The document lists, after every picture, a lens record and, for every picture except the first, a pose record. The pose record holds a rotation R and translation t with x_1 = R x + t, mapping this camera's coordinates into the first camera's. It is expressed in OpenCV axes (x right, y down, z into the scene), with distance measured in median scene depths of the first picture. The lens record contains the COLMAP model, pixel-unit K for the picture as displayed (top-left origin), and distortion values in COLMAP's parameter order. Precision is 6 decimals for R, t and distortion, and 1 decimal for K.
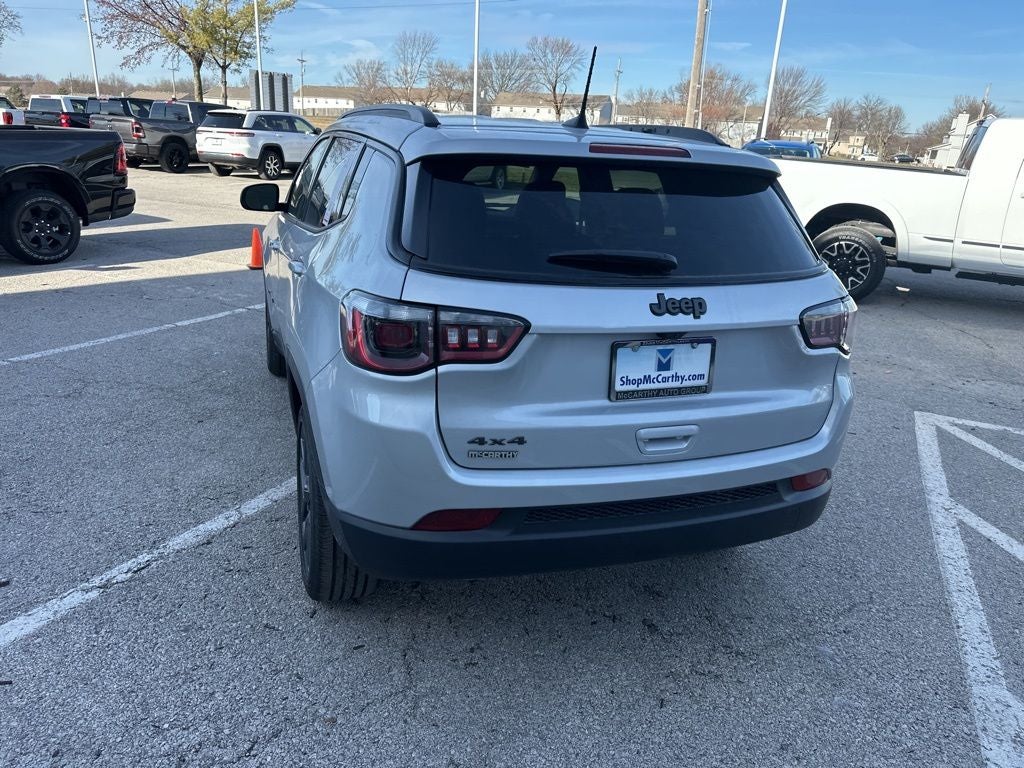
lens RADIAL K [[725.5, 0, 512.0], [0, 725.5, 384.0], [0, 0, 1]] dist [0.025709, -0.030032]
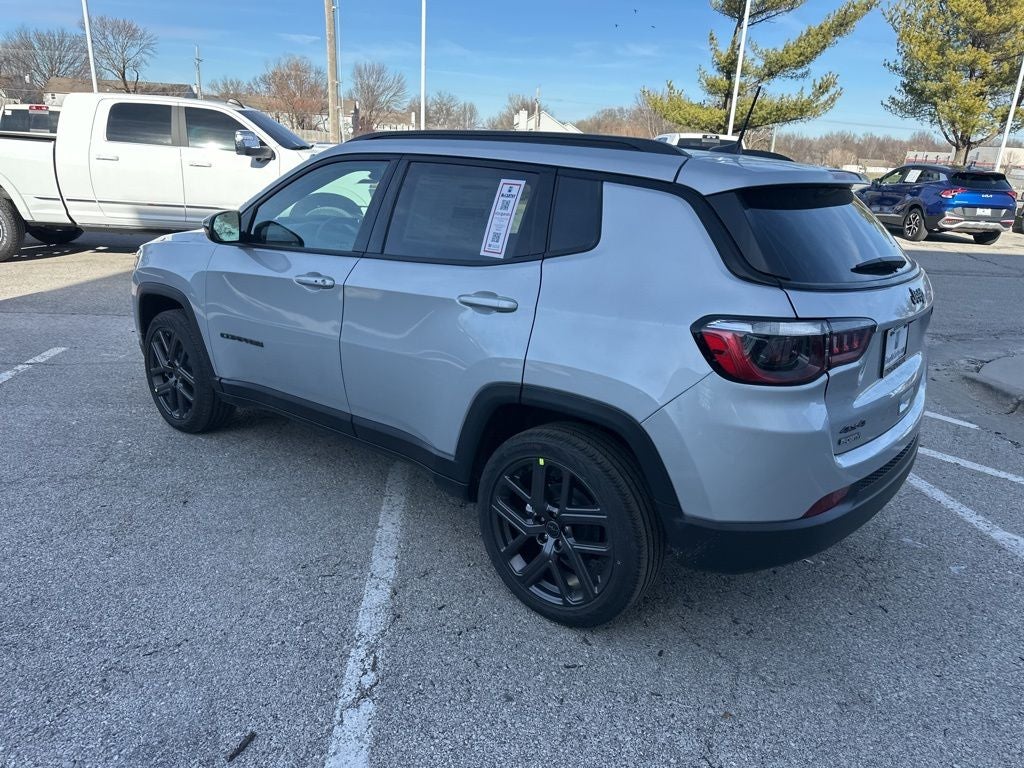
lens RADIAL K [[728.3, 0, 513.1], [0, 728.3, 375.2], [0, 0, 1]] dist [0.031326, -0.037349]
pose [[0.865487, -0.159615, 0.474822, -0.747172], [0.160983, 0.986222, 0.038092, -0.096388], [-0.474360, 0.043470, 0.879257, 0.143088]]
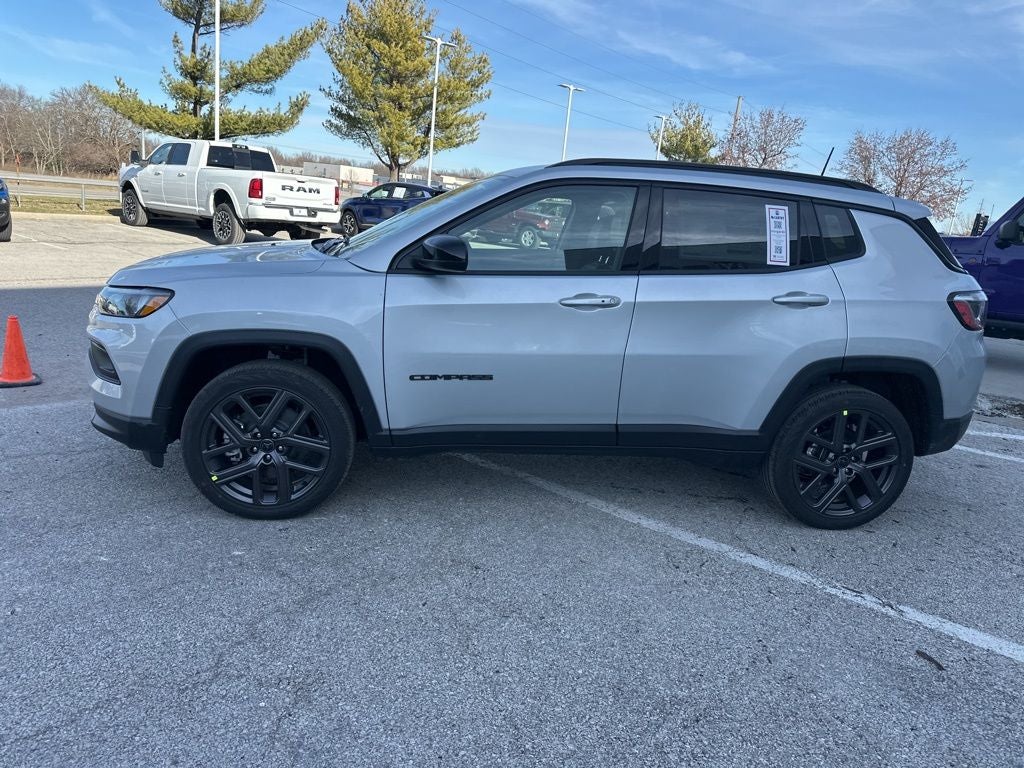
lens RADIAL K [[720.1, 0, 513.1], [0, 720.1, 367.5], [0, 0, 1]] dist [0.076609, -0.111557]
pose [[0.244889, -0.246954, 0.937573, -1.622841], [0.244678, 0.951459, 0.186703, -0.406511], [-0.938170, 0.183682, 0.293426, 1.132973]]
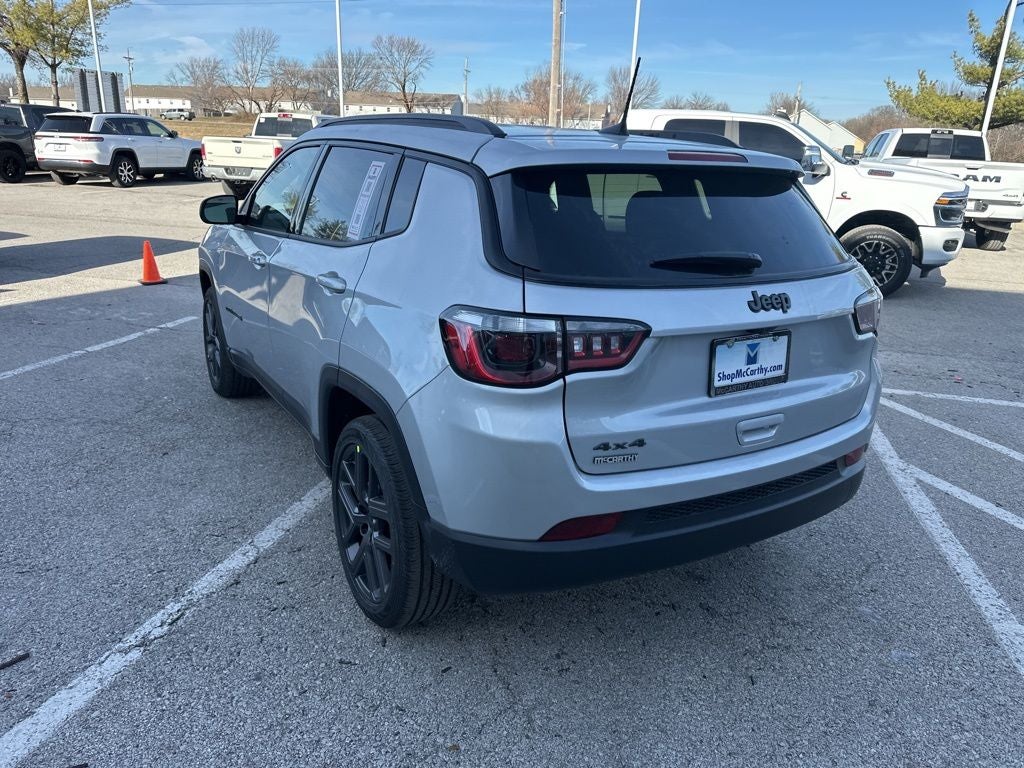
lens RADIAL K [[725.7, 0, 511.6], [0, 725.7, 374.7], [0, 0, 1]] dist [0.024976, -0.029791]
pose [[0.981018, -0.073476, 0.179460, -0.243892], [0.075208, 0.997164, -0.002857, -0.019950], [-0.178741, 0.016299, 0.983761, 0.018792]]
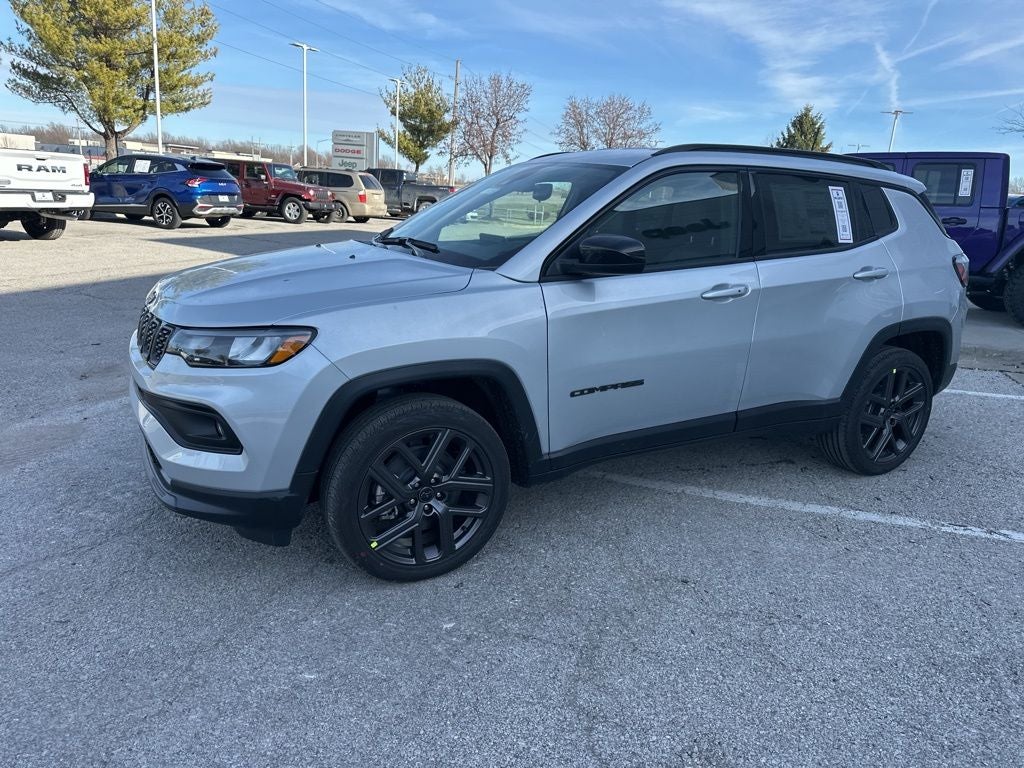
lens RADIAL K [[724.1, 0, 514.6], [0, 724.1, 376.4], [0, 0, 1]] dist [0.038866, -0.042360]
pose [[-0.129650, -0.307014, 0.942832, -1.562024], [0.264353, 0.905741, 0.331288, -0.618220], [-0.955672, 0.292192, -0.036270, 1.758086]]
